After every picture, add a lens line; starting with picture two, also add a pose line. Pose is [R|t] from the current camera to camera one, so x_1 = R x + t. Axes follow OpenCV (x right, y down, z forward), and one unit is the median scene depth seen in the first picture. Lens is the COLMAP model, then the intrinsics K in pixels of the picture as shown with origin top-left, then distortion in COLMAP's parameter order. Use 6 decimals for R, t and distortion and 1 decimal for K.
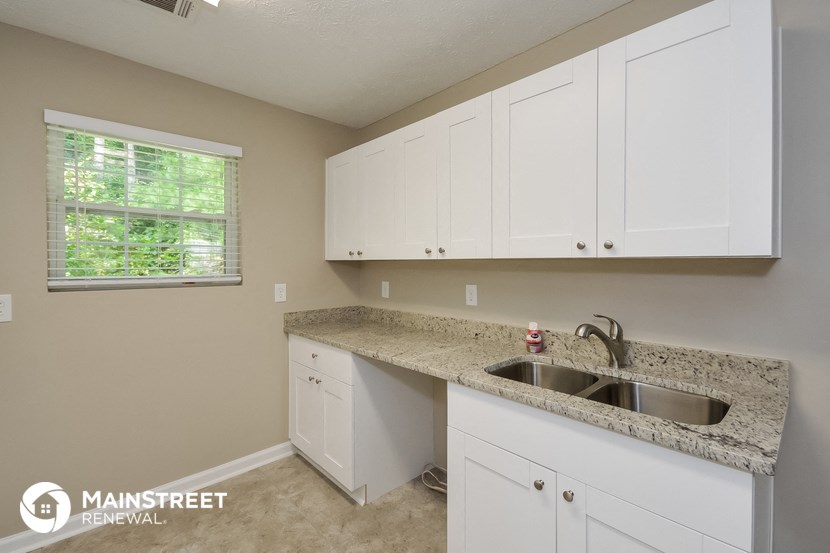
lens RADIAL K [[376.2, 0, 420.5], [0, 376.2, 271.1], [0, 0, 1]] dist [0.014800, -0.000121]
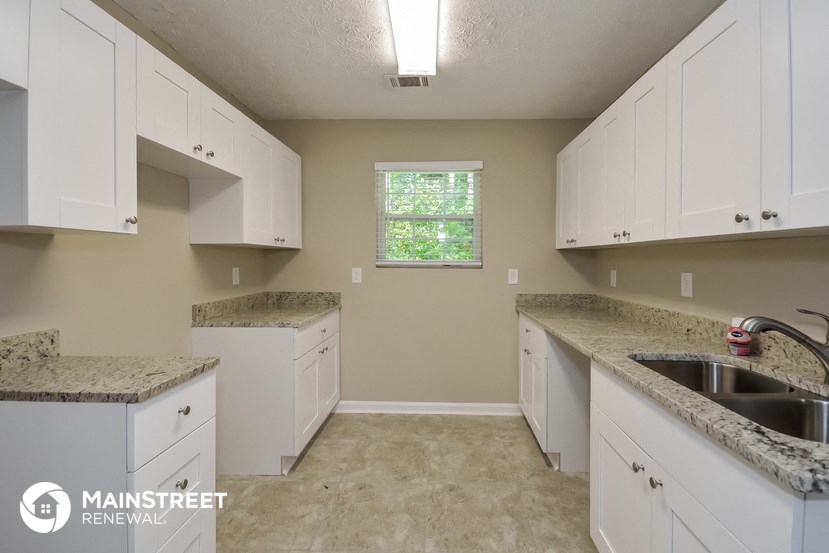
lens RADIAL K [[375.8, 0, 420.0], [0, 375.8, 271.1], [0, 0, 1]] dist [0.014800, -0.000121]
pose [[0.695999, 0.027979, -0.717498, 0.337264], [-0.020029, 0.999608, 0.019551, 0.028284], [0.717764, 0.000763, 0.696287, -0.044964]]
